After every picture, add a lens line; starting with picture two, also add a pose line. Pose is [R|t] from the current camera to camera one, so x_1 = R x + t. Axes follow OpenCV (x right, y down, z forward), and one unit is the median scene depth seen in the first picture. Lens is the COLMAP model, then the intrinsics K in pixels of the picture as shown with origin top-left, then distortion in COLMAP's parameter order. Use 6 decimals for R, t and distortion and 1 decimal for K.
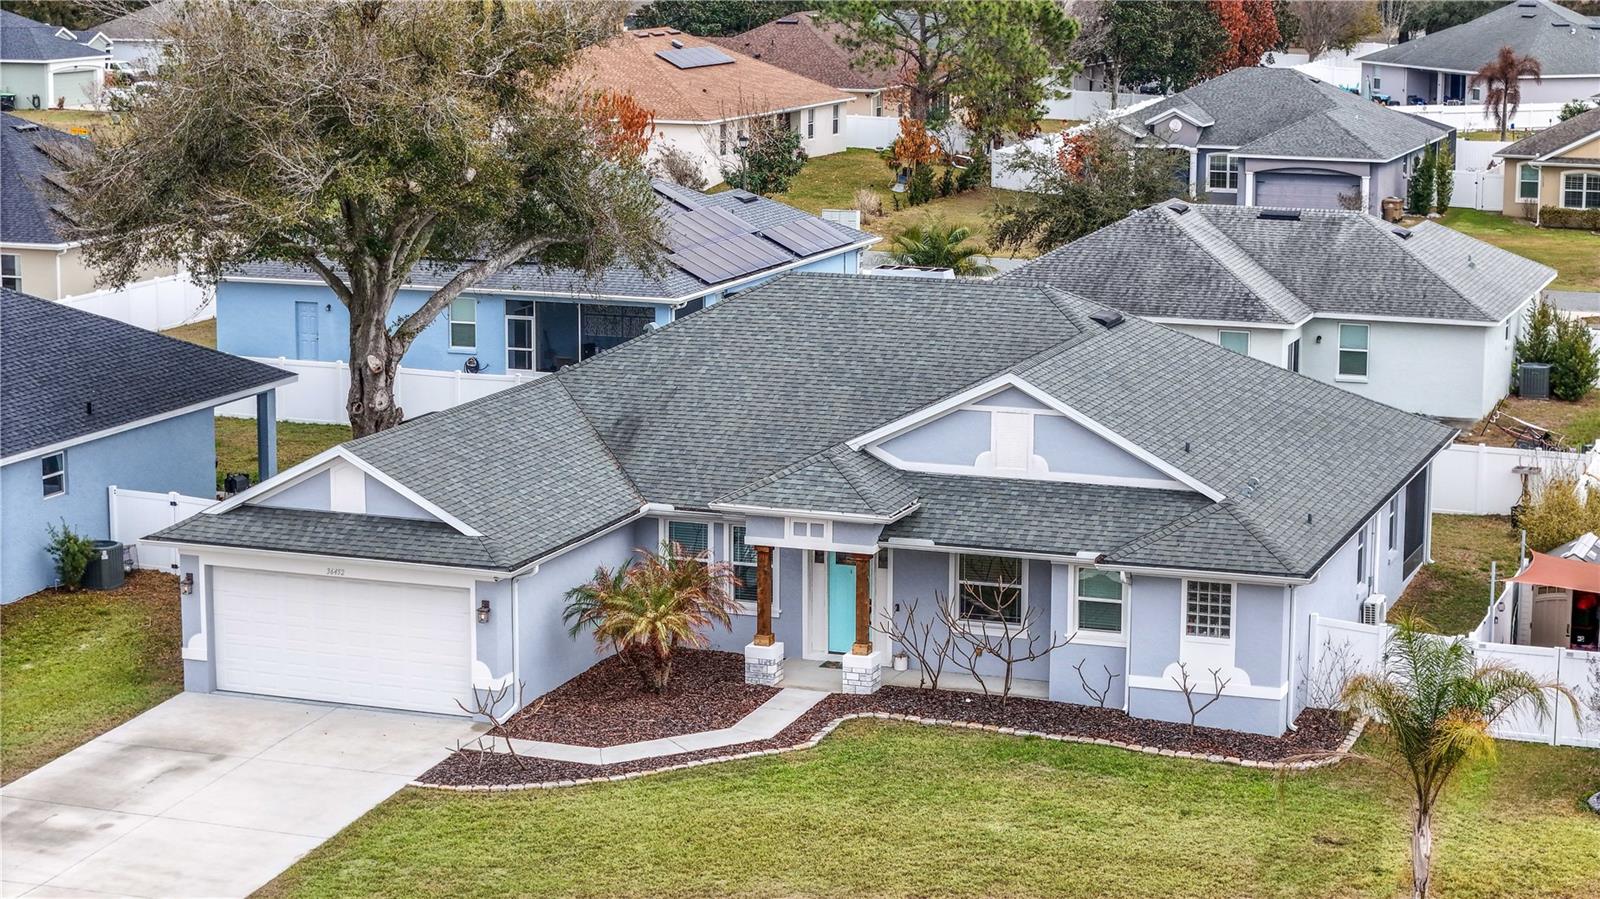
lens RADIAL K [[3141.6, 0, 800.0], [0, 3141.6, 449.5], [0, 0, 1]] dist [0.009012, -0.030740]
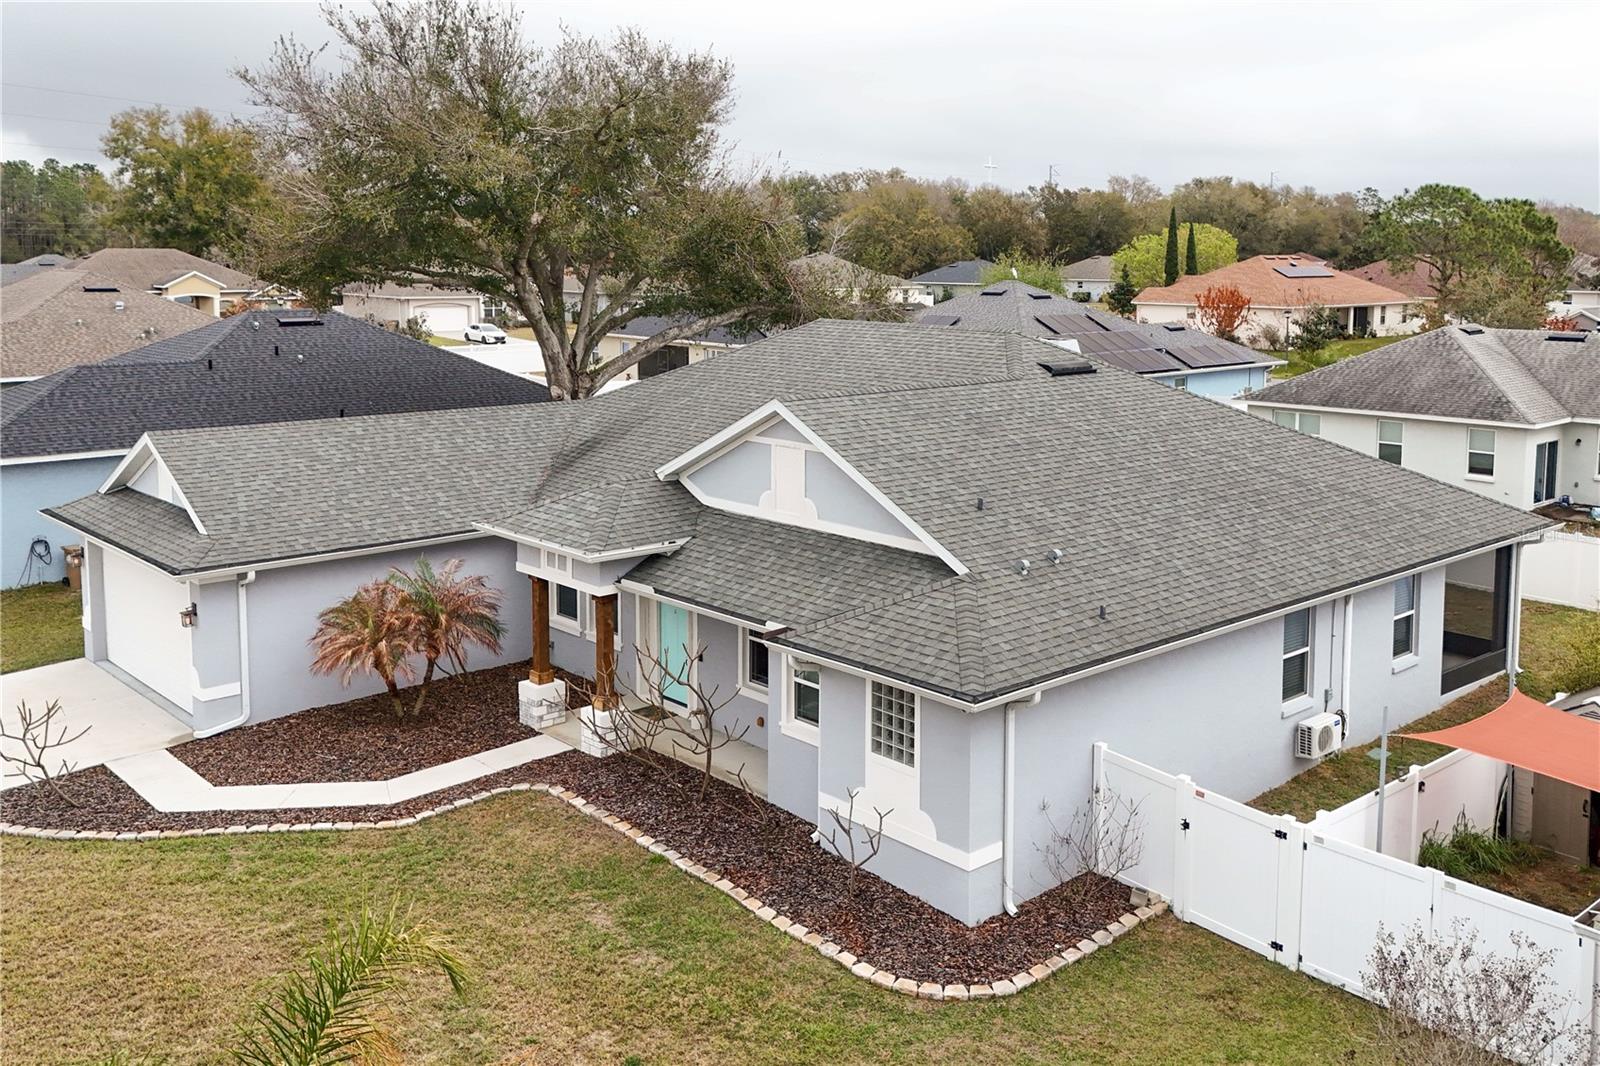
lens RADIAL K [[1437.6, 0, 801.8], [0, 1437.6, 363.9], [0, 0, 1]] dist [0.053108, -0.009200]
pose [[0.886501, 0.032800, -0.461563, 0.259779], [-0.075679, 0.994331, -0.074691, -0.005241], [0.456497, 0.101144, 0.883957, 0.676287]]
